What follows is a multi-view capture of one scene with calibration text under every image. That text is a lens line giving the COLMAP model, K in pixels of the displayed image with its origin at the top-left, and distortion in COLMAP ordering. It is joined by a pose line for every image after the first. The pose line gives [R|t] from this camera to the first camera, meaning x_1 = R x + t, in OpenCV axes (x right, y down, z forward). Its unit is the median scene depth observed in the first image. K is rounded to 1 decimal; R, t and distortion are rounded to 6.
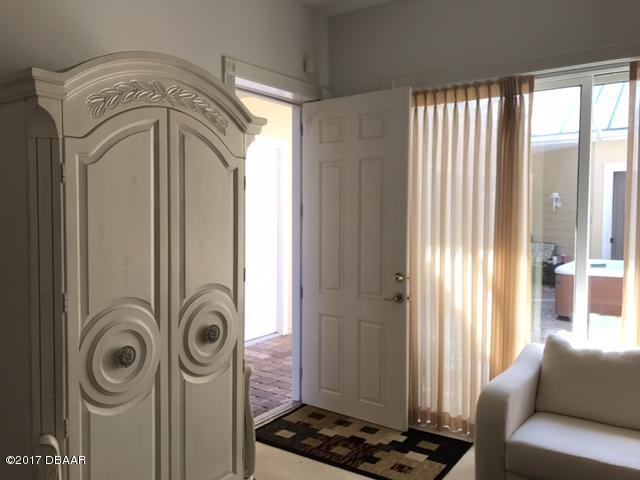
lens RADIAL K [[529.5, 0, 320.0], [0, 529.5, 240.0], [0, 0, 1]] dist [0.029010, 0.005371]
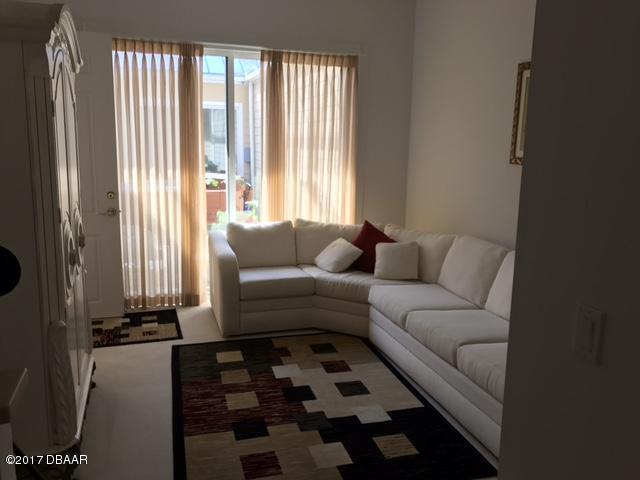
lens RADIAL K [[505.1, 0, 320.0], [0, 505.1, 240.0], [0, 0, 1]] dist [0.091400, -0.247372]
pose [[0.598404, -0.136270, 0.789521, -0.535123], [0.024914, 0.988118, 0.151664, 0.008237], [-0.800807, -0.071086, 0.594689, -0.092541]]
